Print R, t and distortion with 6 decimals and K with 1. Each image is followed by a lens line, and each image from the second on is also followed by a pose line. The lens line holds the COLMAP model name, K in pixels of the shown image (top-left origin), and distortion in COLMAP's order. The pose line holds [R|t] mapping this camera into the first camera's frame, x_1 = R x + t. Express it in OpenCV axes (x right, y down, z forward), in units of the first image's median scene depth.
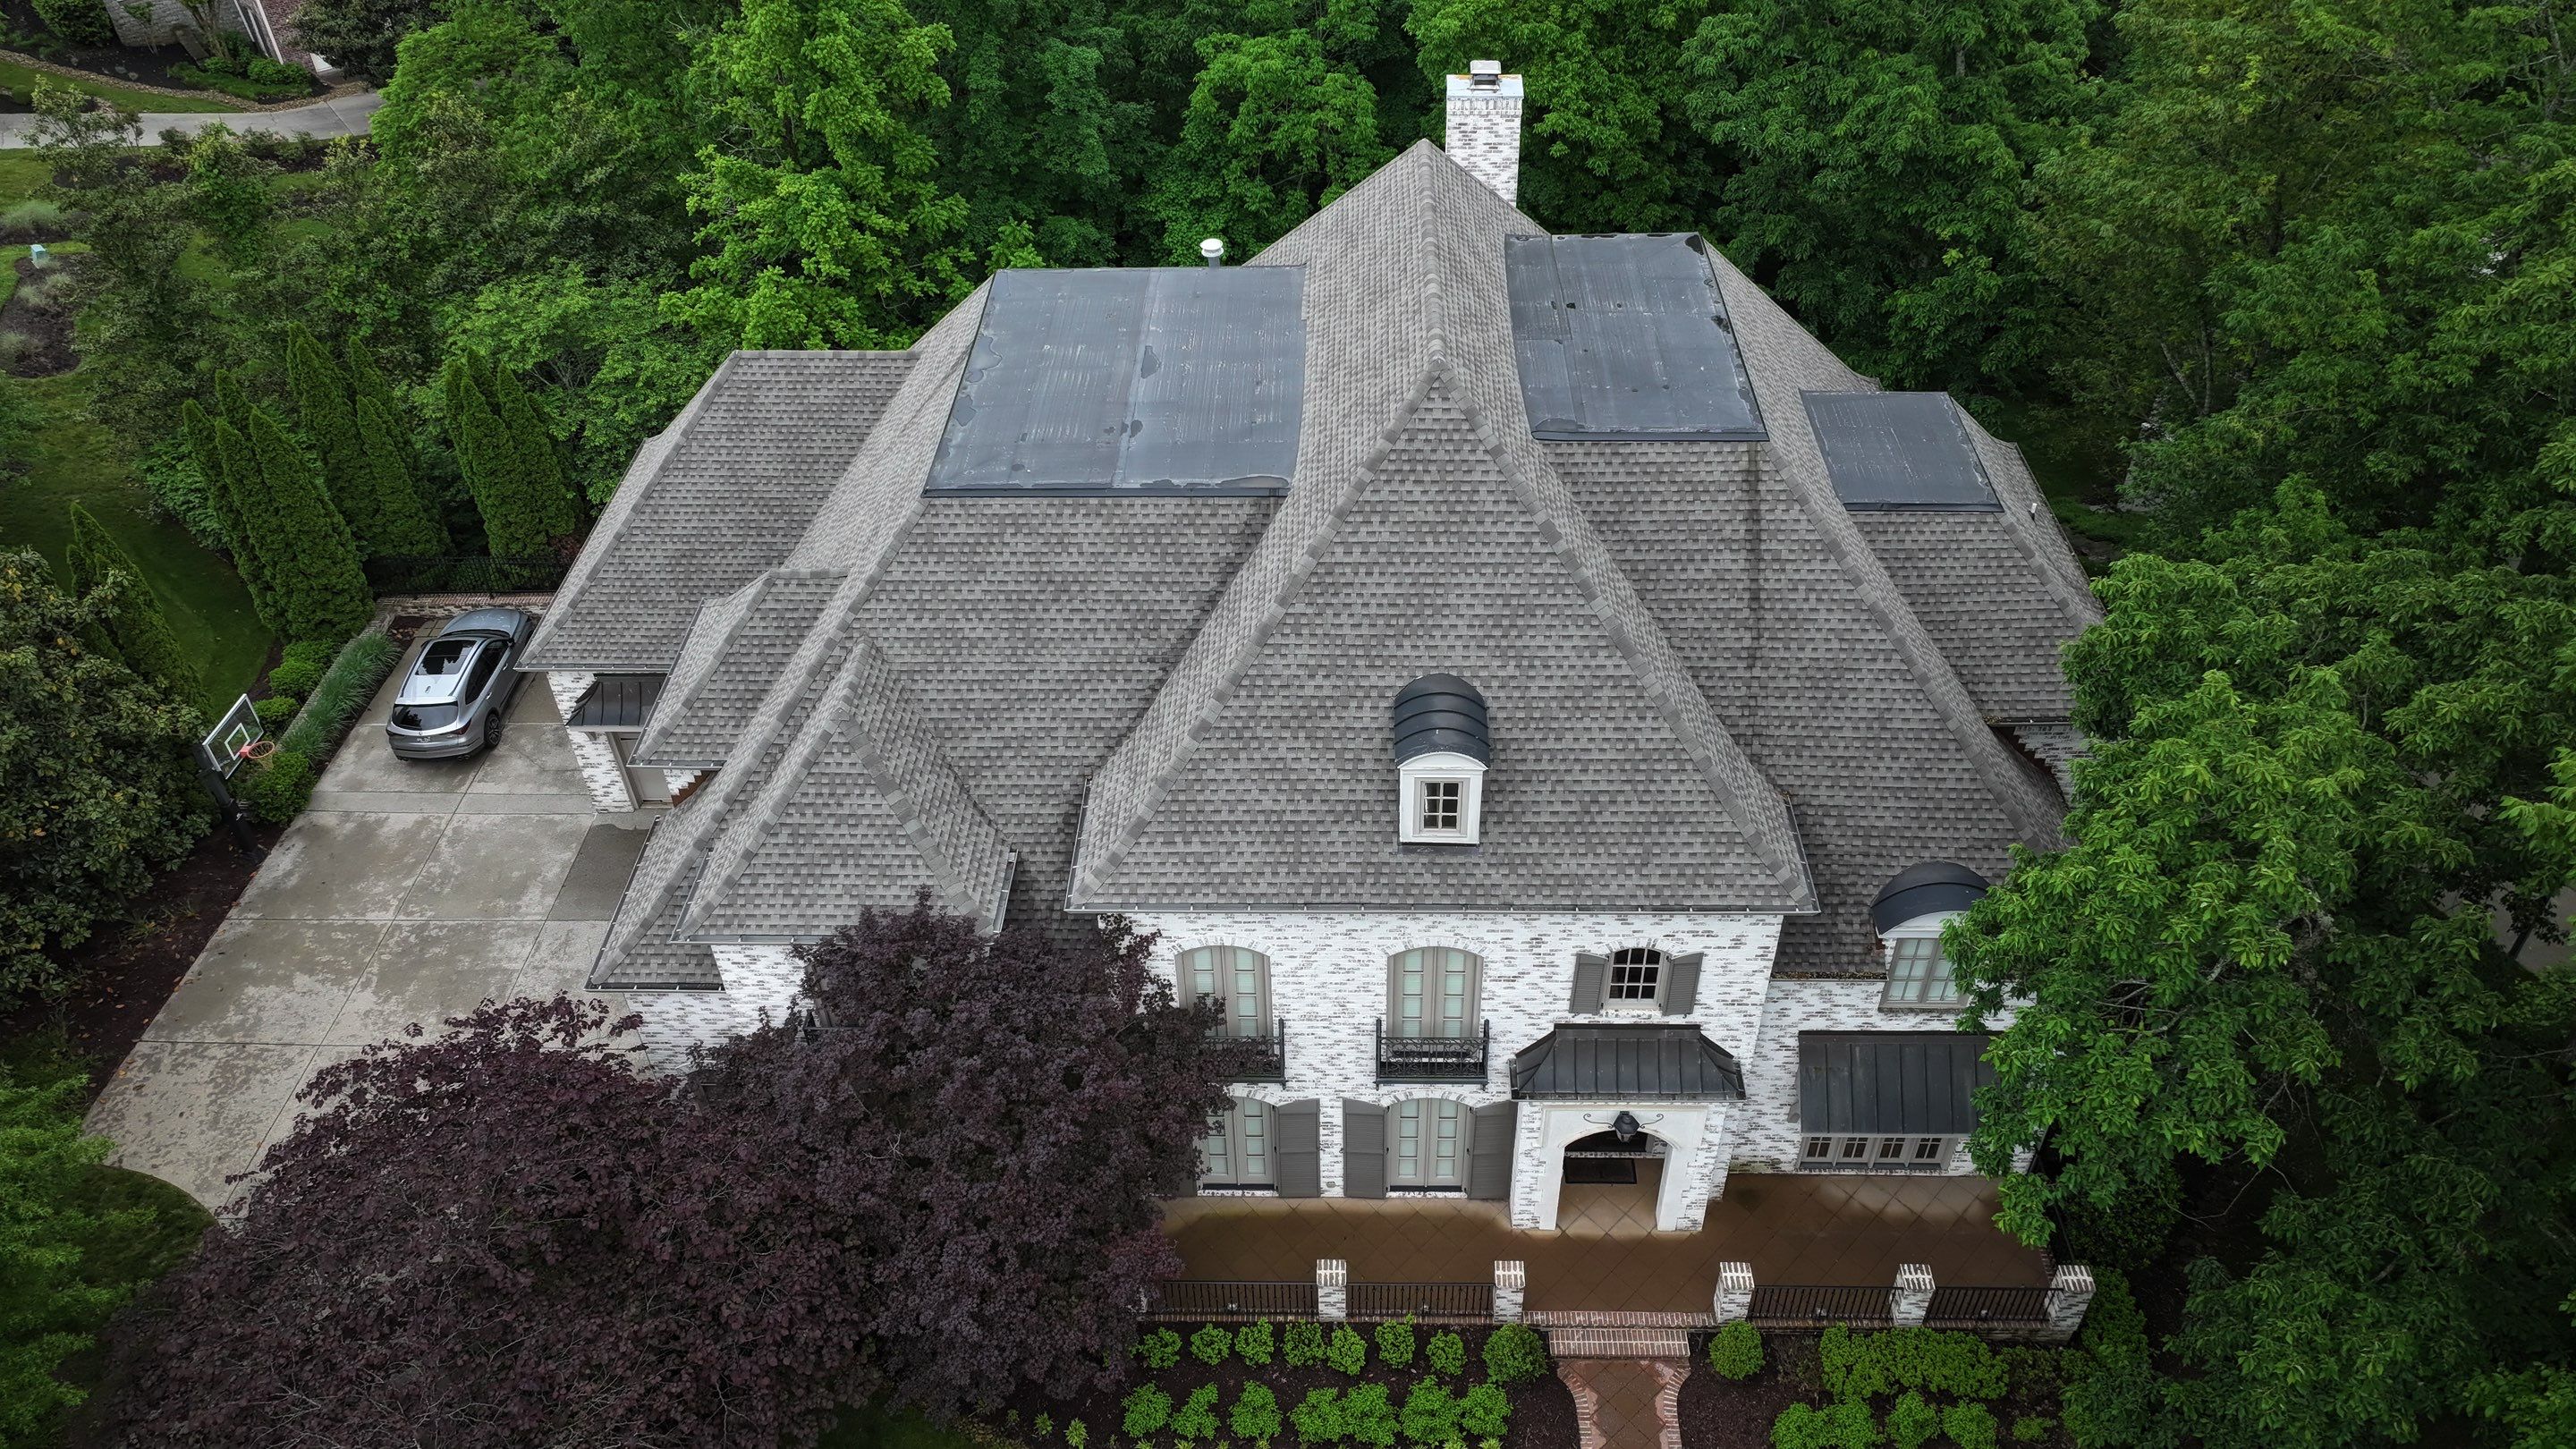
lens RADIAL K [[1967.7, 0, 1290.3], [0, 1967.7, 671.0], [0, 0, 1]] dist [-0.013922, 0.080471]
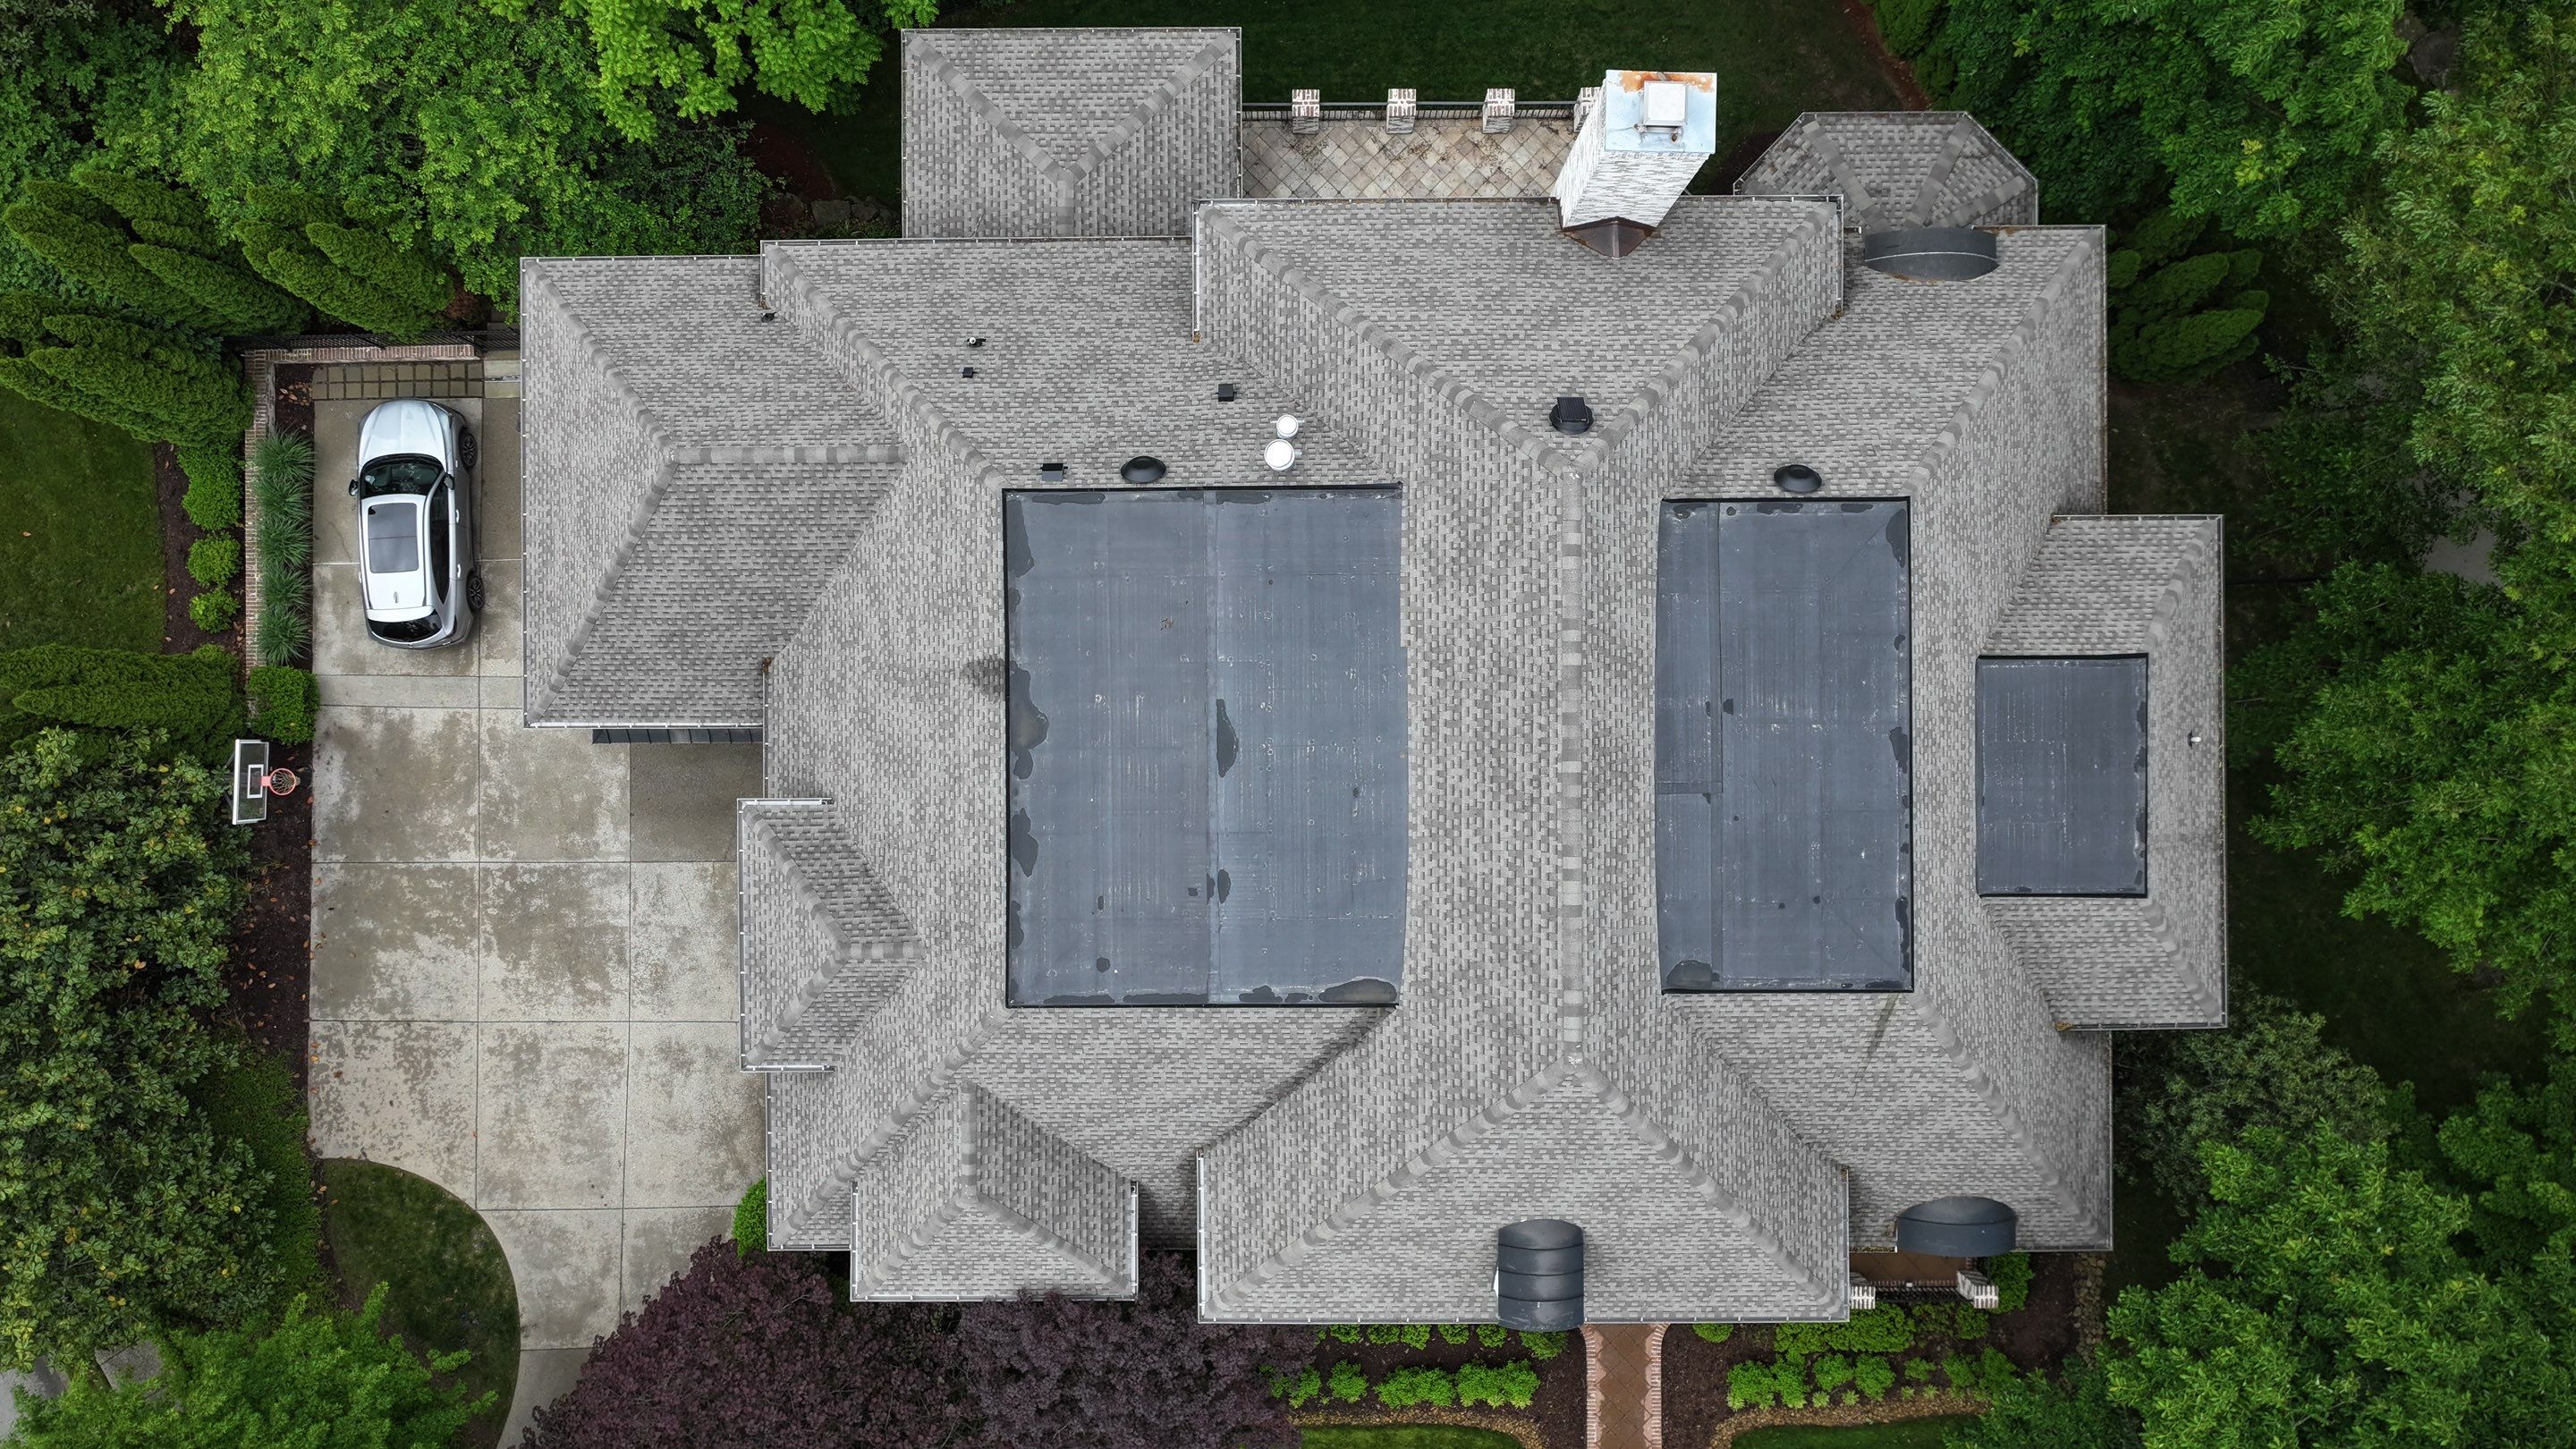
lens RADIAL K [[1967.7, 0, 1290.3], [0, 1967.7, 671.0], [0, 0, 1]] dist [-0.013922, 0.080471]
pose [[0.999059, -0.035743, 0.024554, -0.069317], [0.001571, 0.595689, 0.803214, -0.940953], [-0.043335, -0.802420, 0.595185, 0.564299]]
